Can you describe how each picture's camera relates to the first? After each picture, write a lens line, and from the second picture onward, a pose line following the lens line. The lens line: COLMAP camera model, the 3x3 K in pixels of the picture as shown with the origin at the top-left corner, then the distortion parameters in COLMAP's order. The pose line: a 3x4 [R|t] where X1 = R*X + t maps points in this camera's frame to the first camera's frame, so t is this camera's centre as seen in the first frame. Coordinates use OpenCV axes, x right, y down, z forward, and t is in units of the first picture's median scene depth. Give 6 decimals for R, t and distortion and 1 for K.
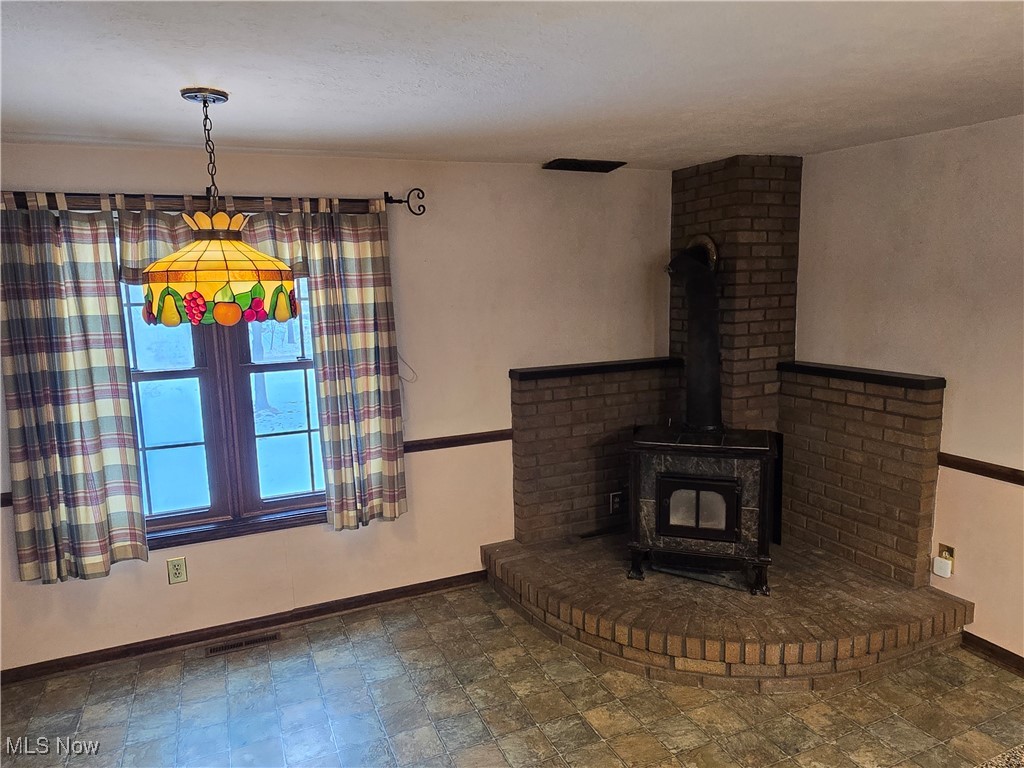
lens RADIAL K [[676.4, 0, 512.2], [0, 676.4, 388.5], [0, 0, 1]] dist [-0.002209, 0.001105]
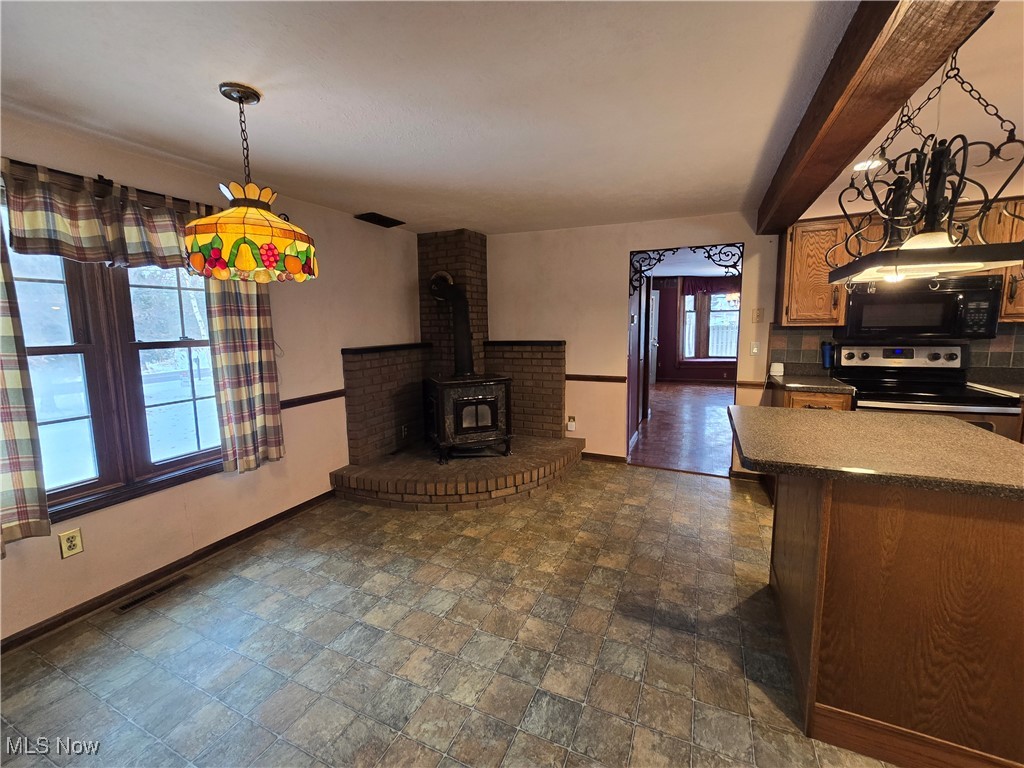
lens RADIAL K [[421.8, 0, 509.8], [0, 421.8, 376.4], [0, 0, 1]] dist [-0.006479, 0.001719]
pose [[0.750847, -0.069807, 0.656777, -0.388181], [0.101680, 0.994762, -0.010513, 0.091891], [-0.652603, 0.074675, 0.754012, 0.076493]]
